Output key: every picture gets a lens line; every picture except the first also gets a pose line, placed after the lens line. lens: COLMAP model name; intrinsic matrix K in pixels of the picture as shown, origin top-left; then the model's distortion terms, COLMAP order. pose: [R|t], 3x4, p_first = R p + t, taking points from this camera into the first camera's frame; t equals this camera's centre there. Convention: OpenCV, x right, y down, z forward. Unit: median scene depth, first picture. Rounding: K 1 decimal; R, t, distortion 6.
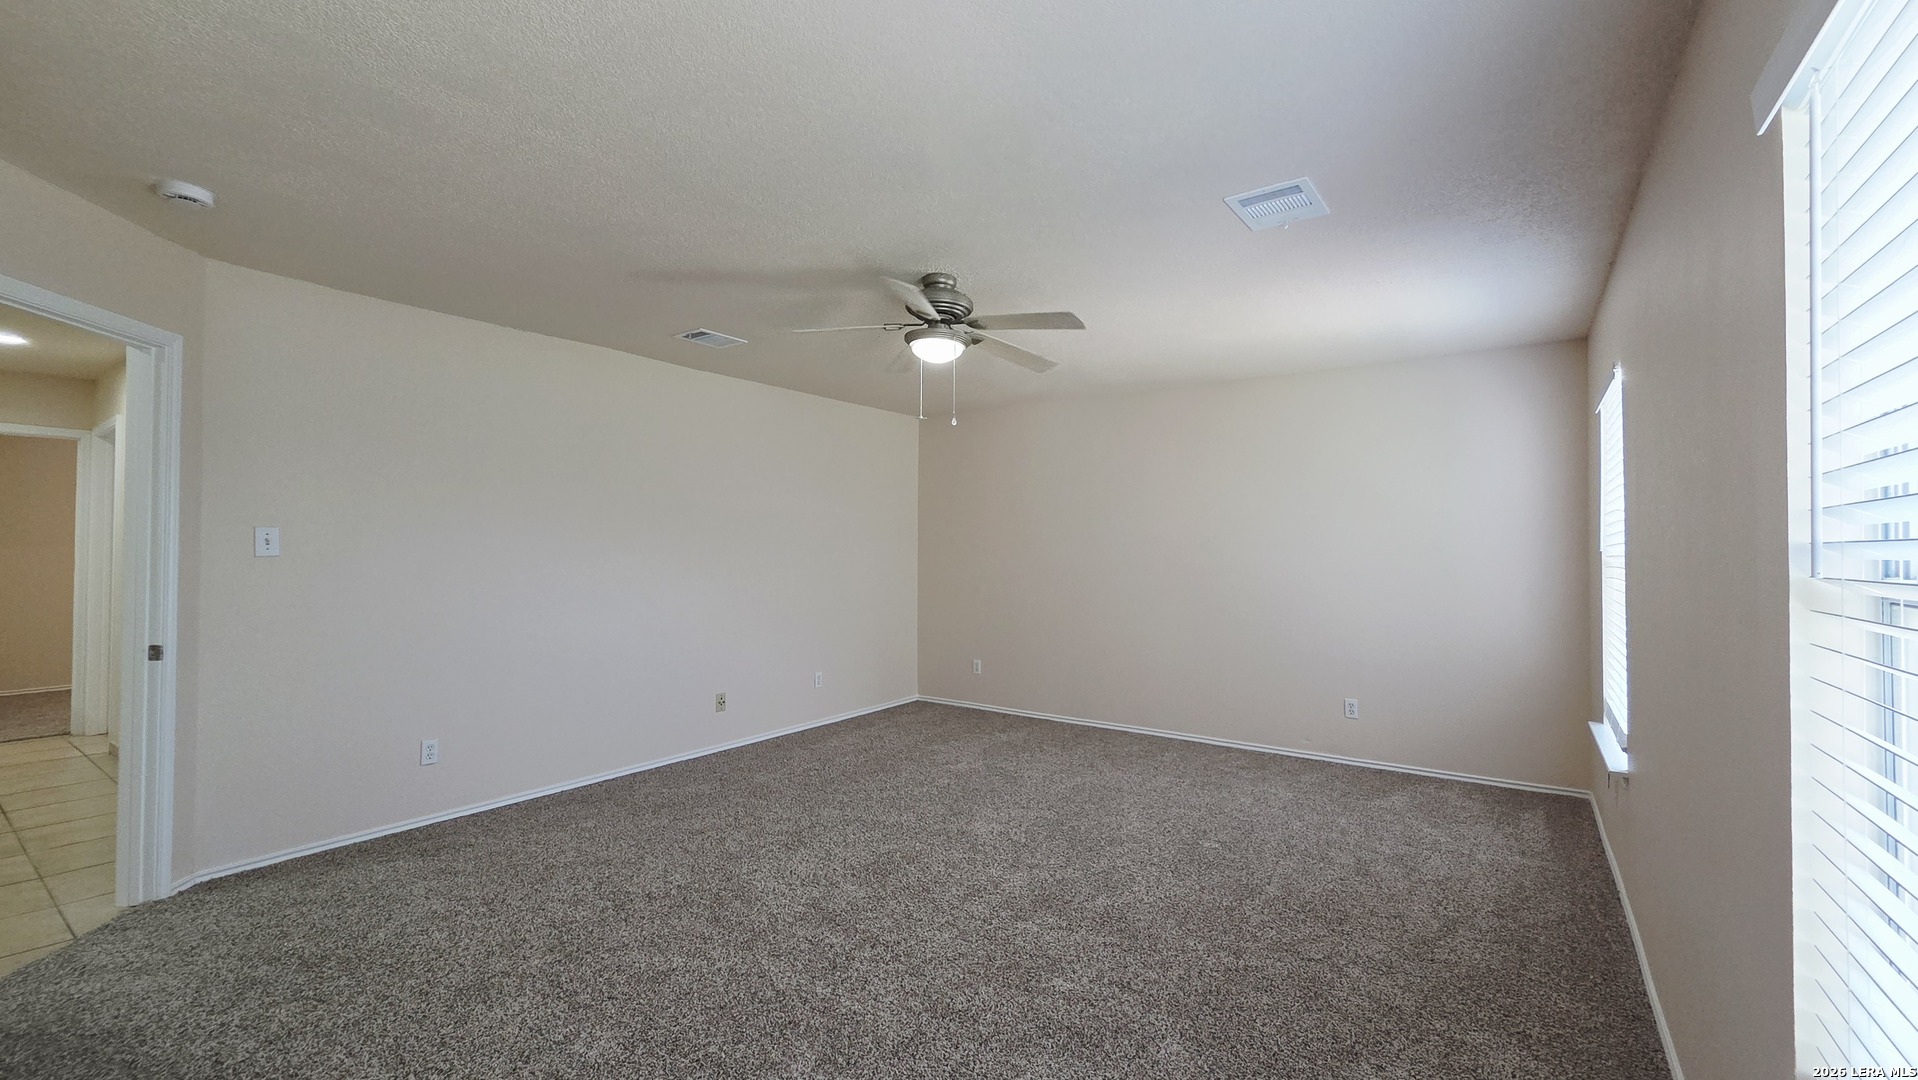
lens RADIAL K [[784.6, 0, 962.9], [0, 784.6, 538.3], [0, 0, 1]] dist [-0.000144, 0.000038]
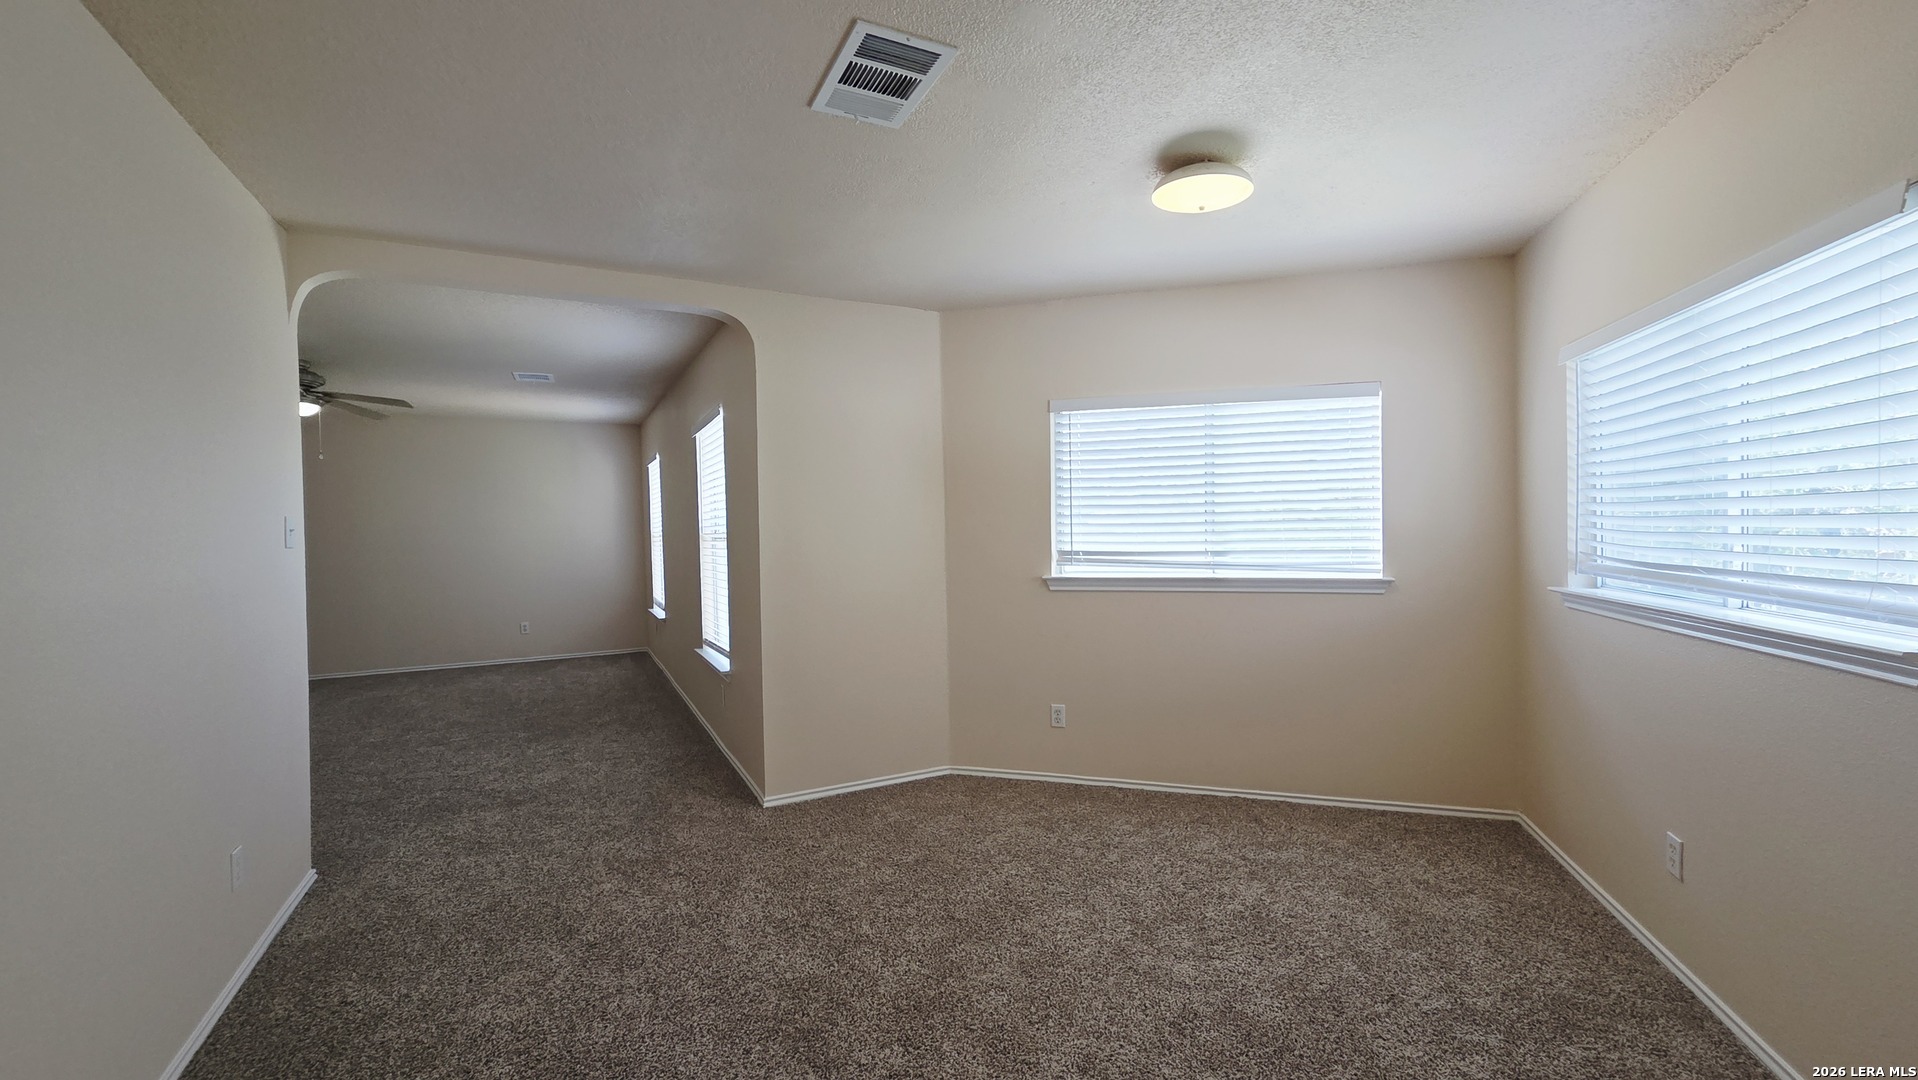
lens RADIAL K [[784.6, 0, 962.9], [0, 784.6, 538.3], [0, 0, 1]] dist [-0.000144, 0.000038]
pose [[0.458687, -0.017361, 0.888428, -0.803649], [0.008097, 0.999849, 0.015358, 0.004813], [-0.888561, 0.000149, 0.458758, -0.854146]]
